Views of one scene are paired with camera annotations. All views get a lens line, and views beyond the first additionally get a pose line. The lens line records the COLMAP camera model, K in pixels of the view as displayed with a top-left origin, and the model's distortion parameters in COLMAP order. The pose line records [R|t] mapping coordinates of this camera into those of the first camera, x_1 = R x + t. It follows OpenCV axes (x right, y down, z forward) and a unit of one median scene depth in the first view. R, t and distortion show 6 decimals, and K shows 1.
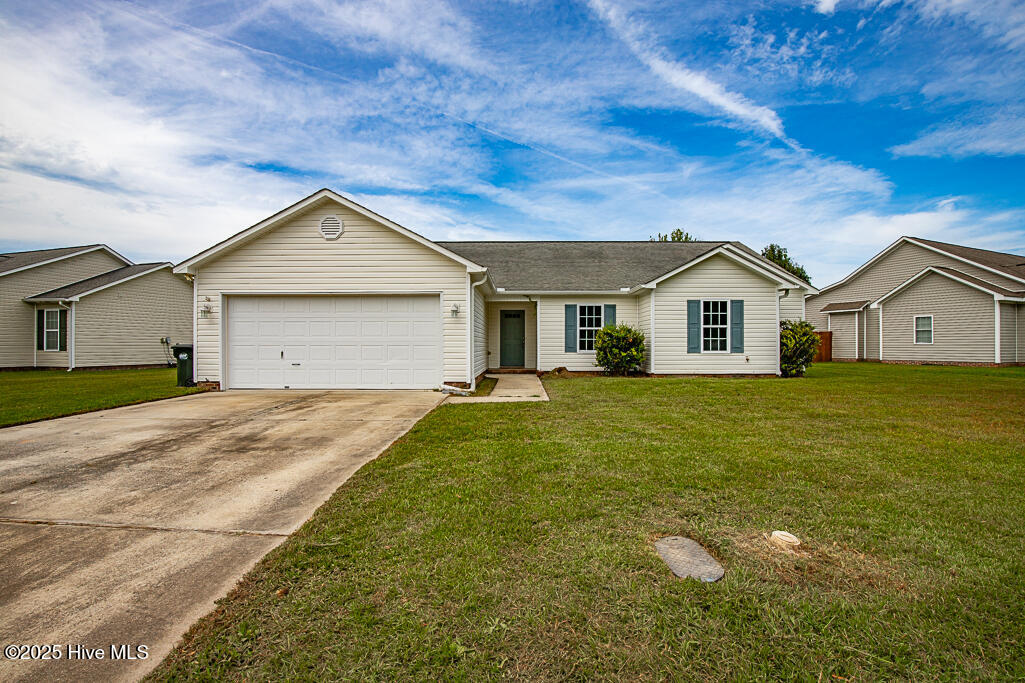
lens RADIAL K [[459.7, 0, 516.3], [0, 459.7, 345.9], [0, 0, 1]] dist [0.001924, 0.000193]
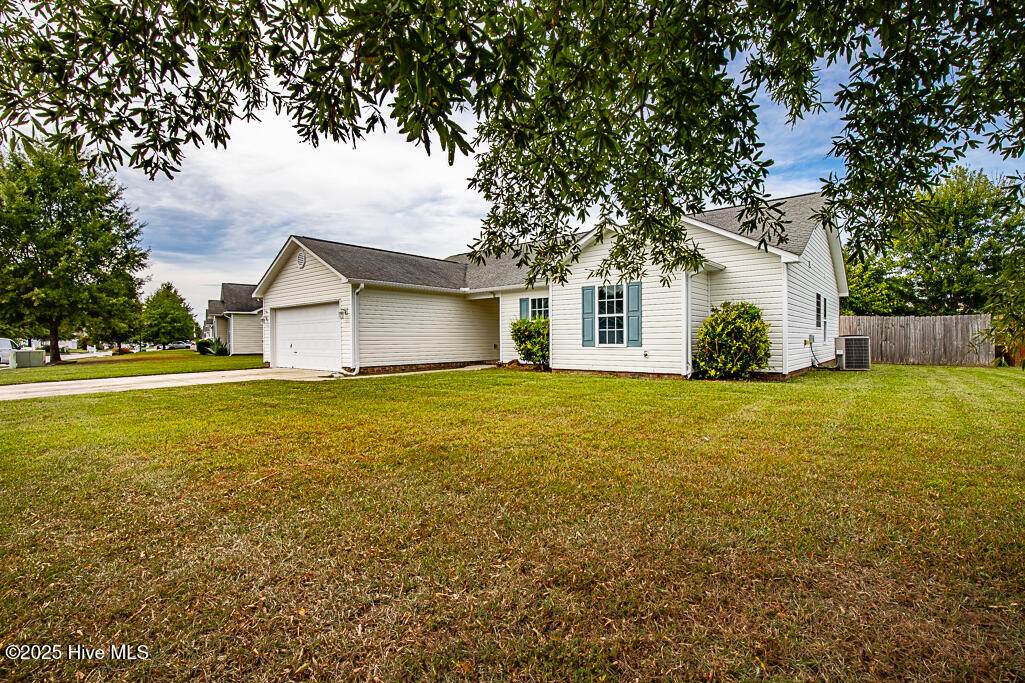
lens RADIAL K [[459.7, 0, 516.3], [0, 459.7, 345.9], [0, 0, 1]] dist [0.001924, 0.000193]
pose [[0.772138, 0.004995, -0.635435, 0.839774], [0.004046, 0.999910, 0.012778, 0.002656], [0.635442, -0.012437, 0.772049, 0.230199]]
